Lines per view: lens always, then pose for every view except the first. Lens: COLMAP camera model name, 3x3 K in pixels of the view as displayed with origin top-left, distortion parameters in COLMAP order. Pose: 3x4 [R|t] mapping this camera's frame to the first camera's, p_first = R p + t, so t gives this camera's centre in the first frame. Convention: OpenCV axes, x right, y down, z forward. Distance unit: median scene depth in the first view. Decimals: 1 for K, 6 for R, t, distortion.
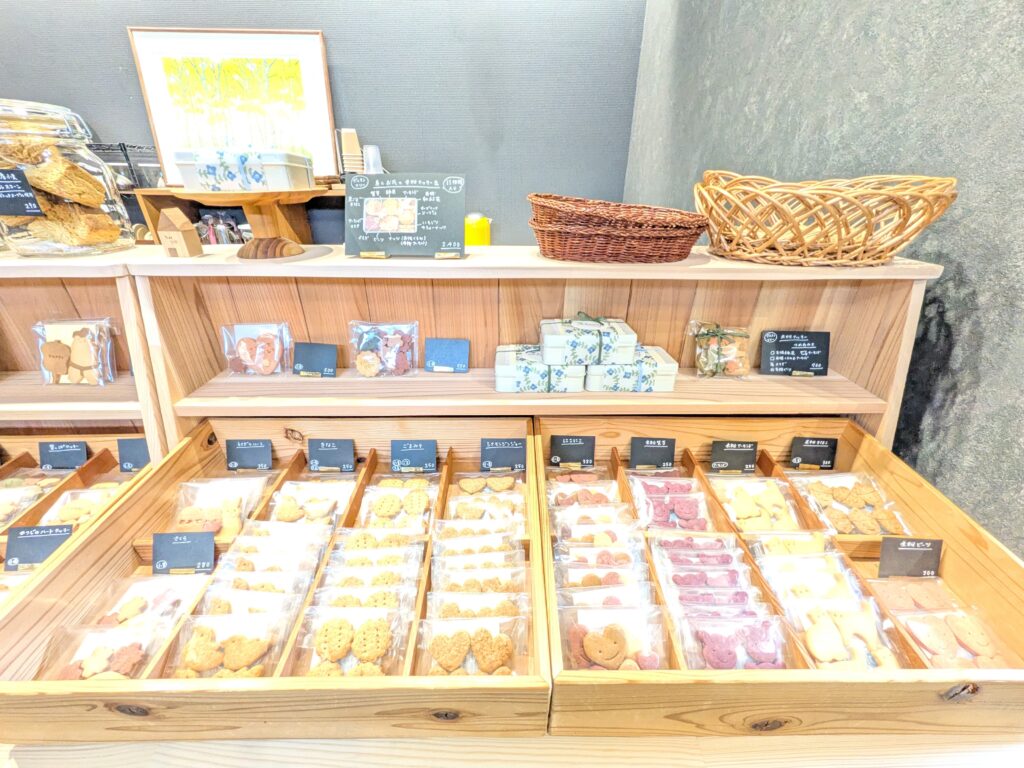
lens RADIAL K [[404.0, 0, 512.0], [0, 404.0, 384.0], [0, 0, 1]] dist [-0.001372, 0.000813]
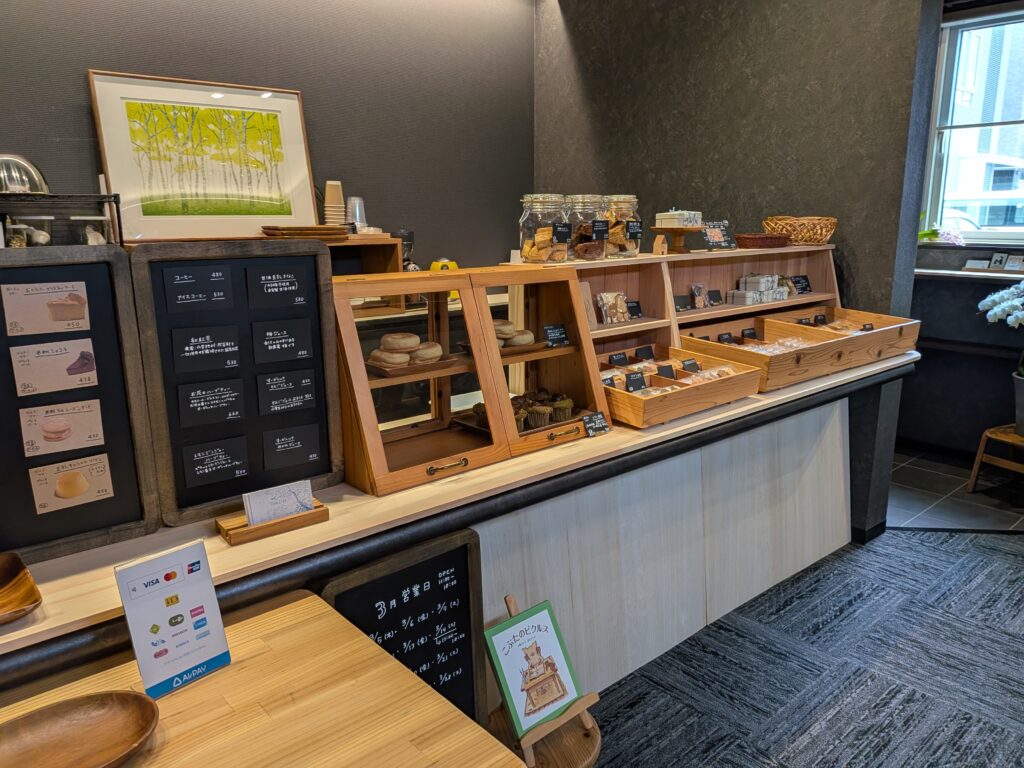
lens RADIAL K [[745.0, 0, 512.0], [0, 745.0, 384.0], [0, 0, 1]] dist [0.062916, -0.093190]
pose [[0.765283, -0.154015, 0.624997, -4.282890], [0.310686, 0.938747, -0.149091, 0.745623], [-0.563752, 0.308275, 0.766257, -1.552628]]
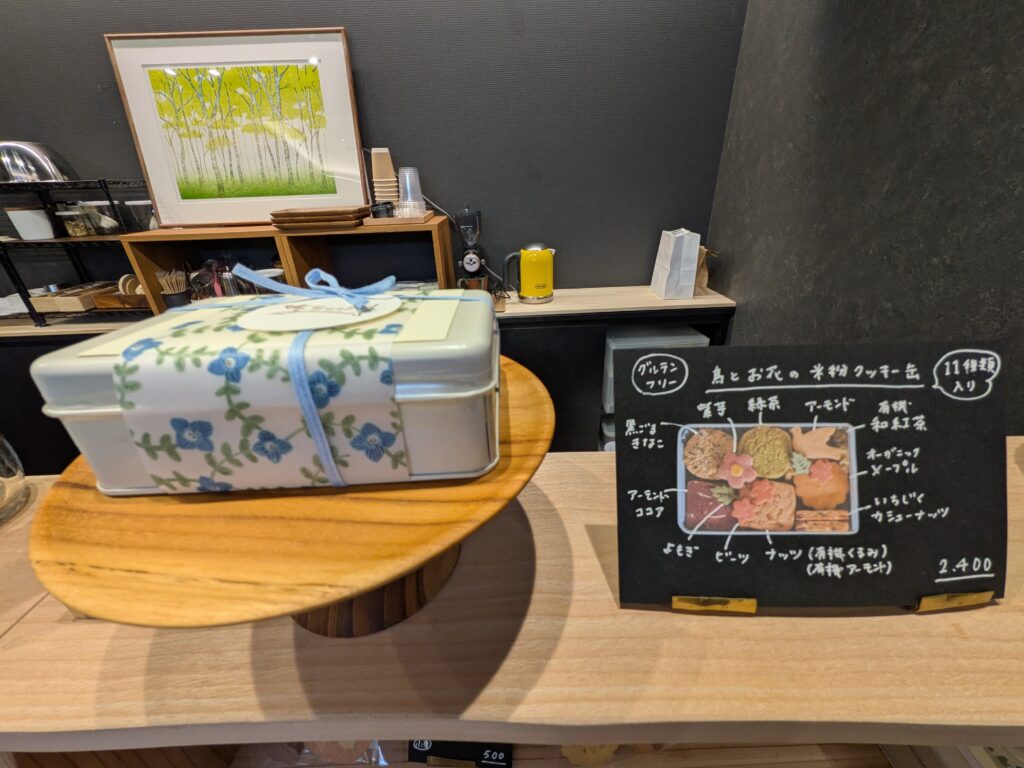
lens RADIAL K [[404.0, 0, 512.0], [0, 404.0, 384.0], [0, 0, 1]] dist [-0.001372, 0.000813]
pose [[0.999226, -0.035842, -0.016231, -0.489709], [0.035734, 0.999338, -0.006881, -0.494676], [0.016467, 0.006296, 0.999845, 0.679919]]
